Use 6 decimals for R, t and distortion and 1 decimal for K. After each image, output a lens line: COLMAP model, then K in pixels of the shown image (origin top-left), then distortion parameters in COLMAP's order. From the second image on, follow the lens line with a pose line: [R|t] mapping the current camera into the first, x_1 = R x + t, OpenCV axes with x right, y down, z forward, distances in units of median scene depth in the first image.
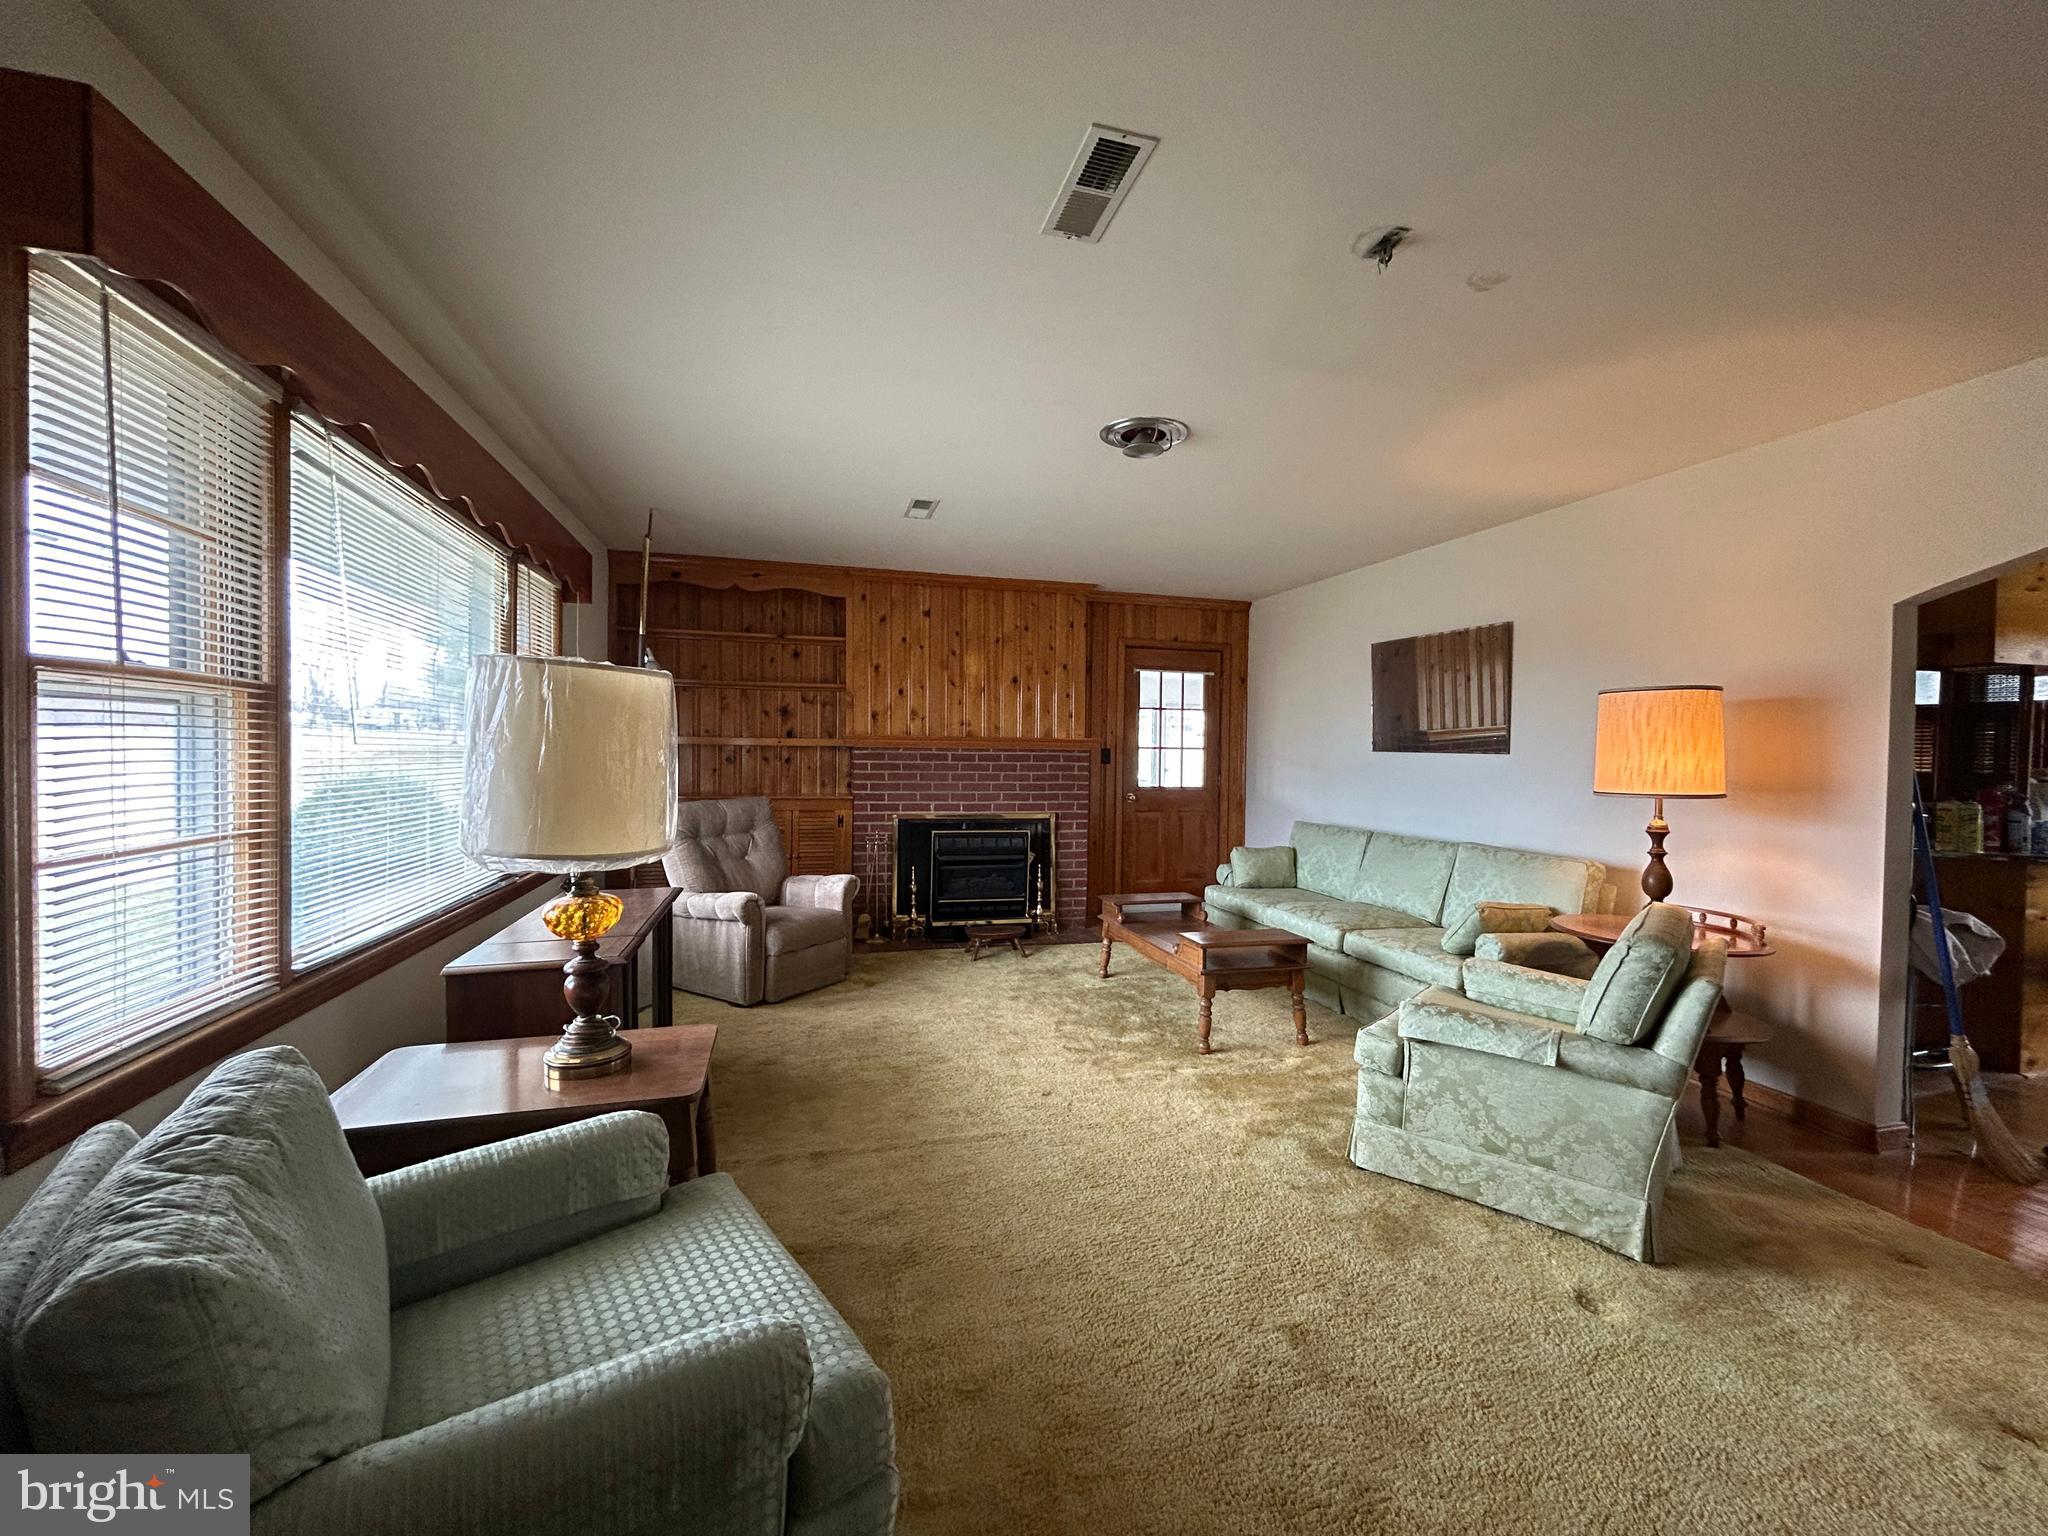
lens RADIAL K [[828.7, 0, 1017.9], [0, 828.7, 766.3], [0, 0, 1]] dist [0.001136, 0.000127]
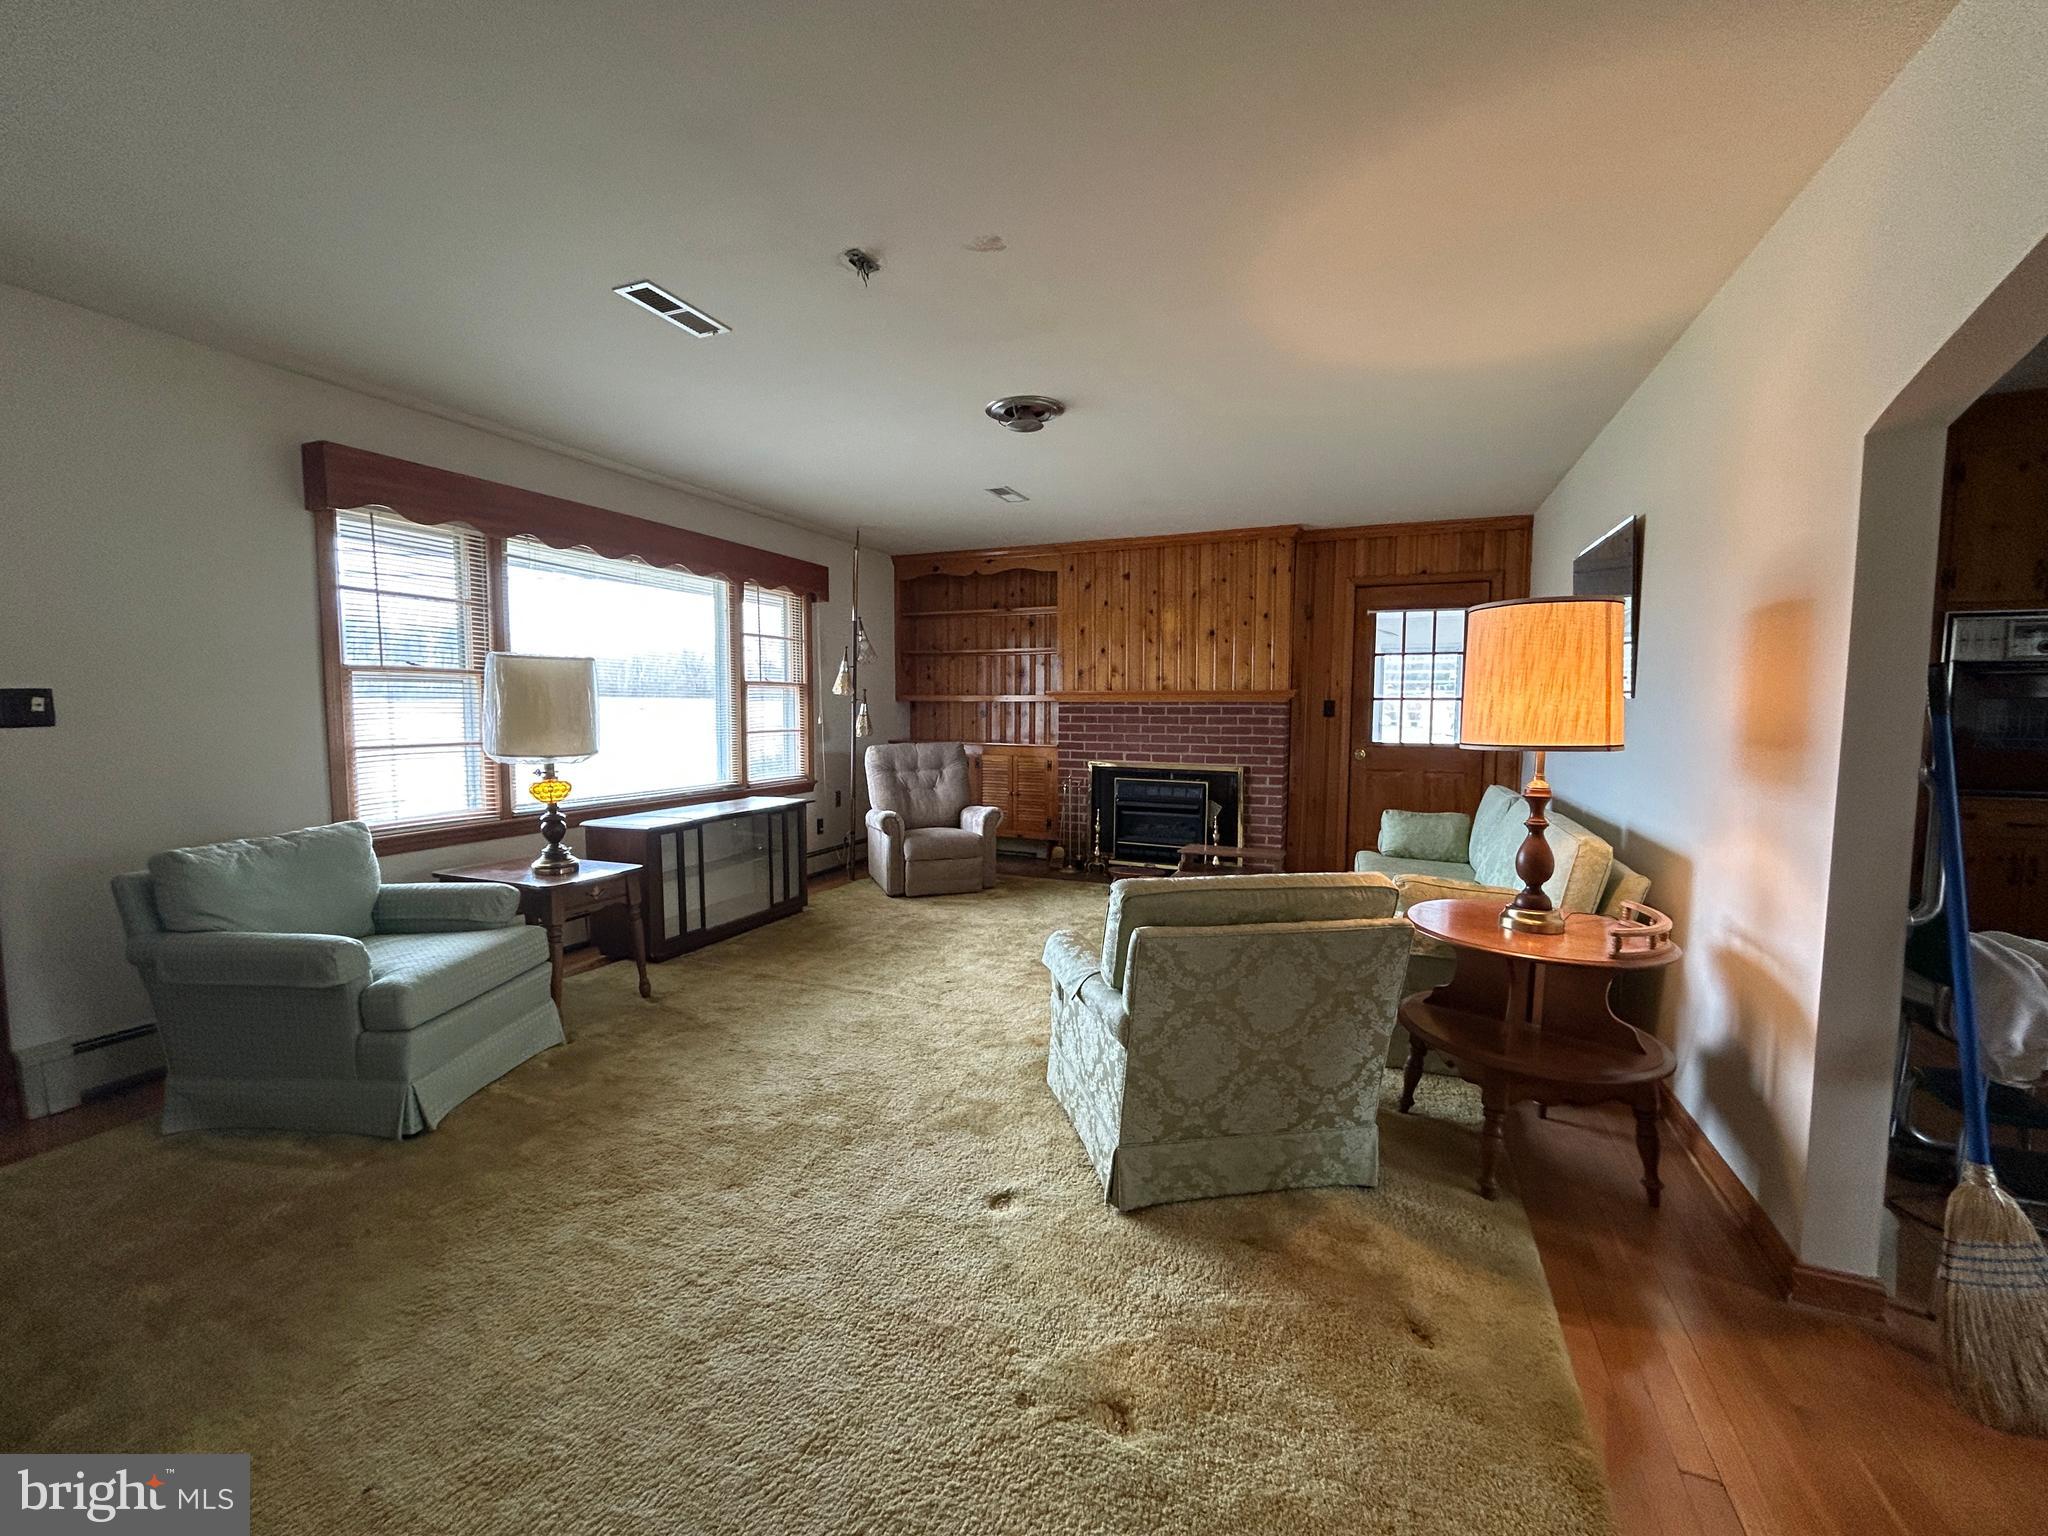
lens RADIAL K [[828.7, 0, 1019.7], [0, 828.7, 768.6], [0, 0, 1]] dist [0.001136, 0.000127]
pose [[0.781627, 0.036170, -0.622697, 0.463163], [-0.004829, 0.998638, 0.051946, 0.009191], [0.623728, -0.037595, 0.780737, 0.064619]]
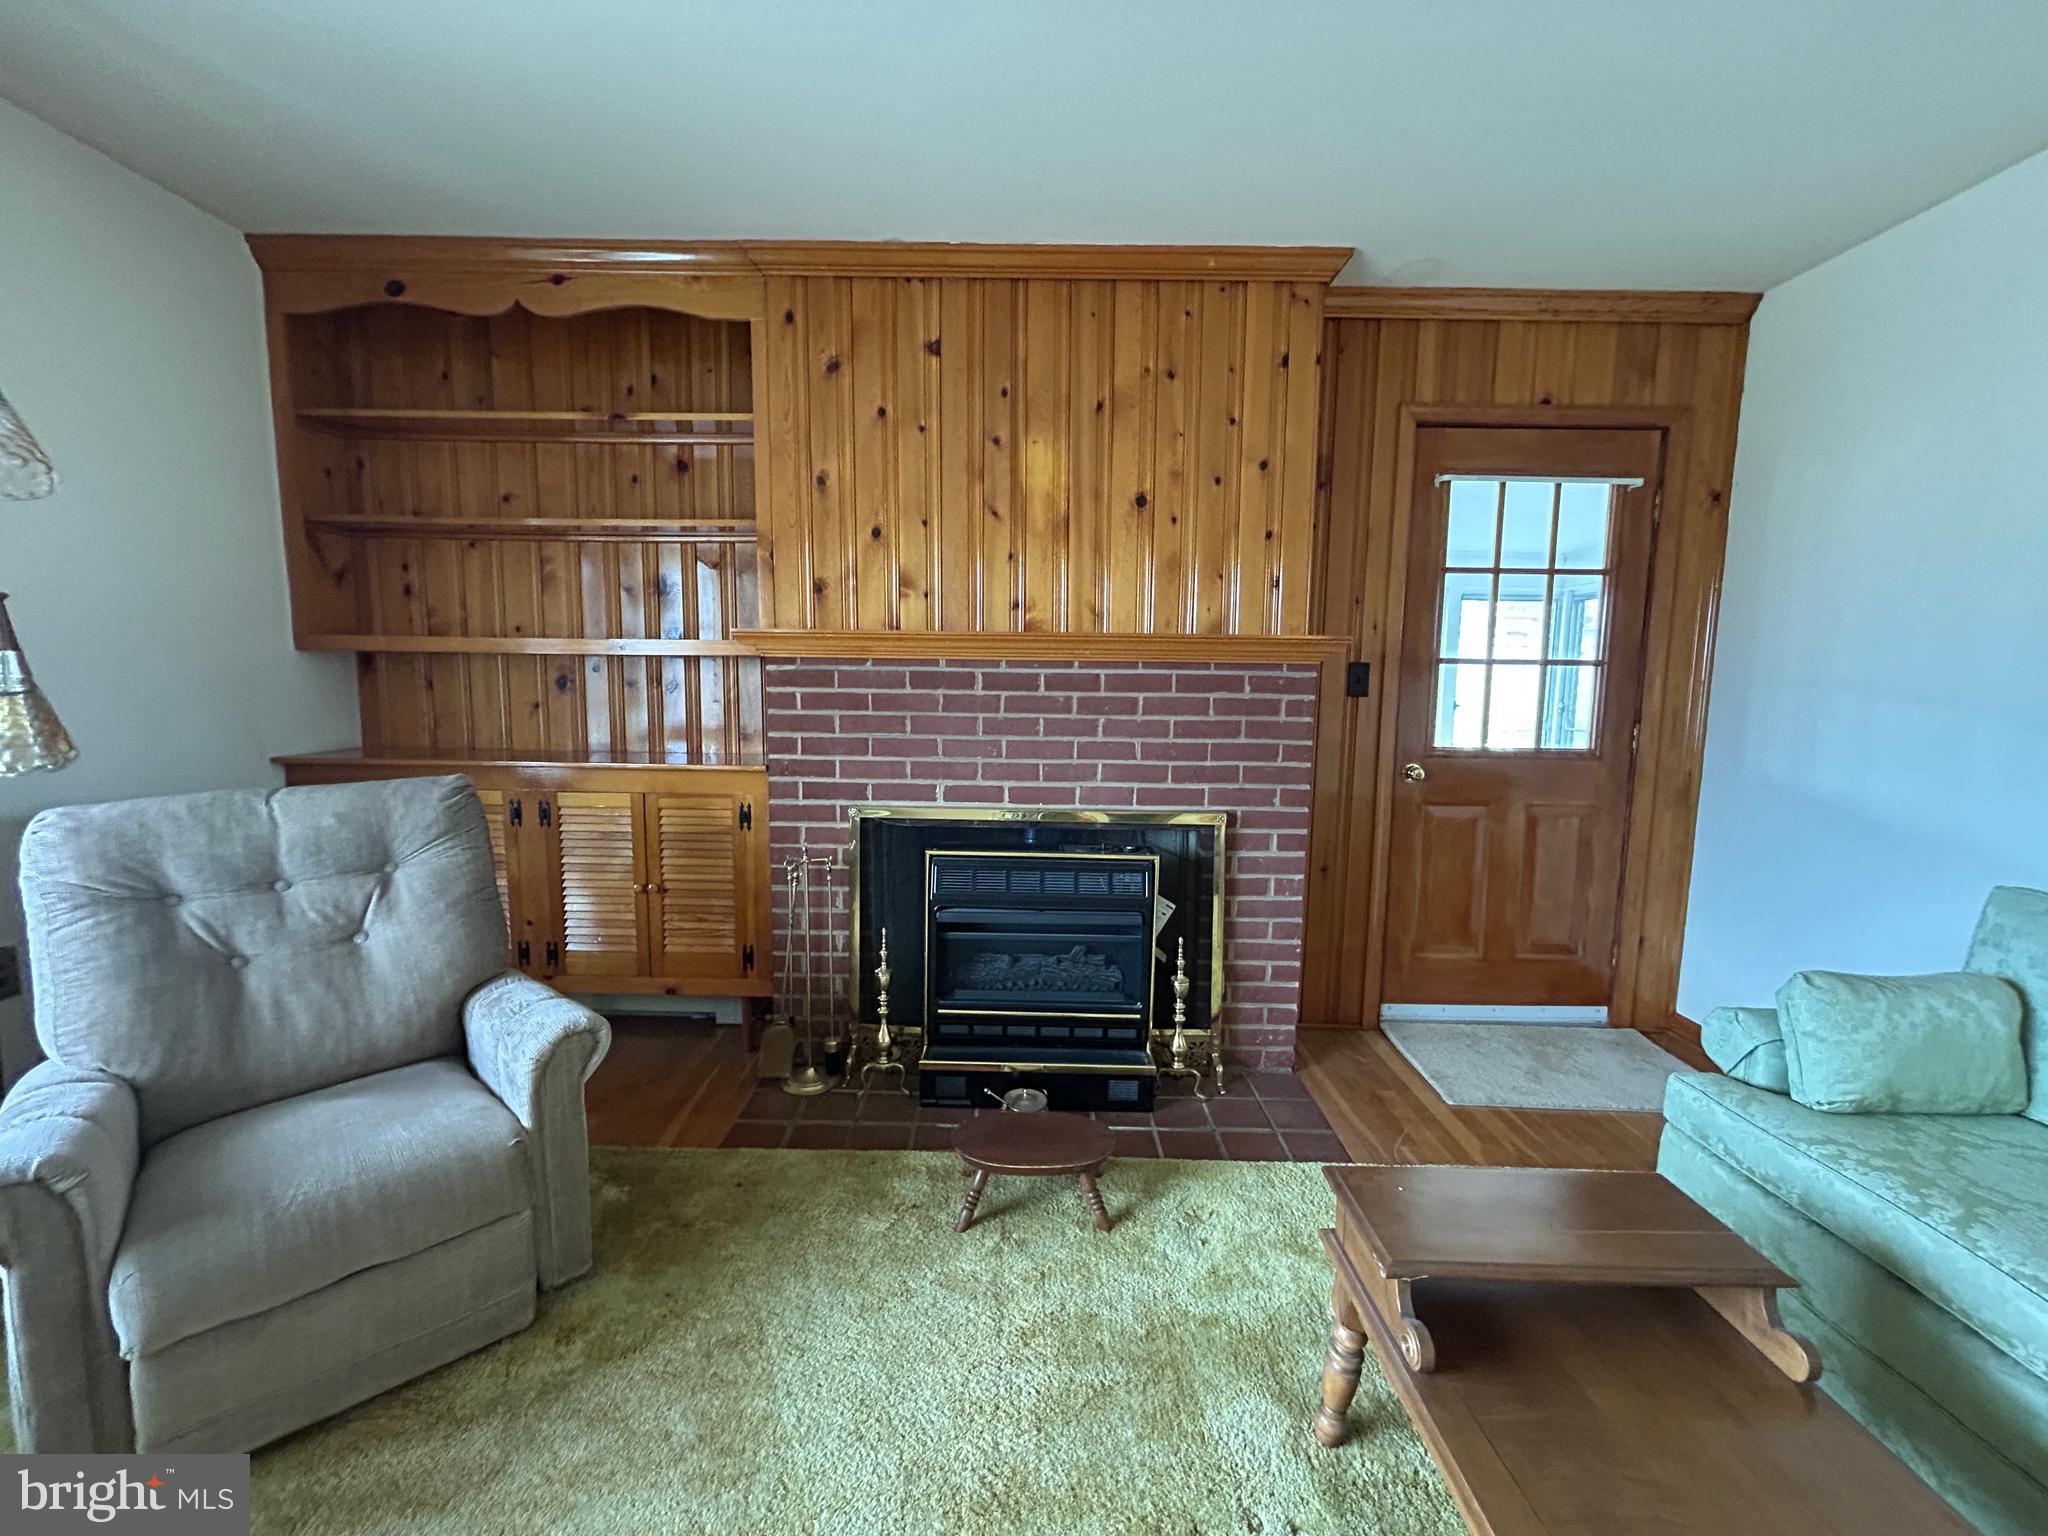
lens RADIAL K [[828.7, 0, 1018.0], [0, 828.7, 764.6], [0, 0, 1]] dist [0.001136, 0.000127]
pose [[0.964211, 0.029115, -0.263534, 0.054446], [-0.005823, 0.996038, 0.088737, -0.005802], [0.265074, -0.084027, 0.960560, 0.577589]]
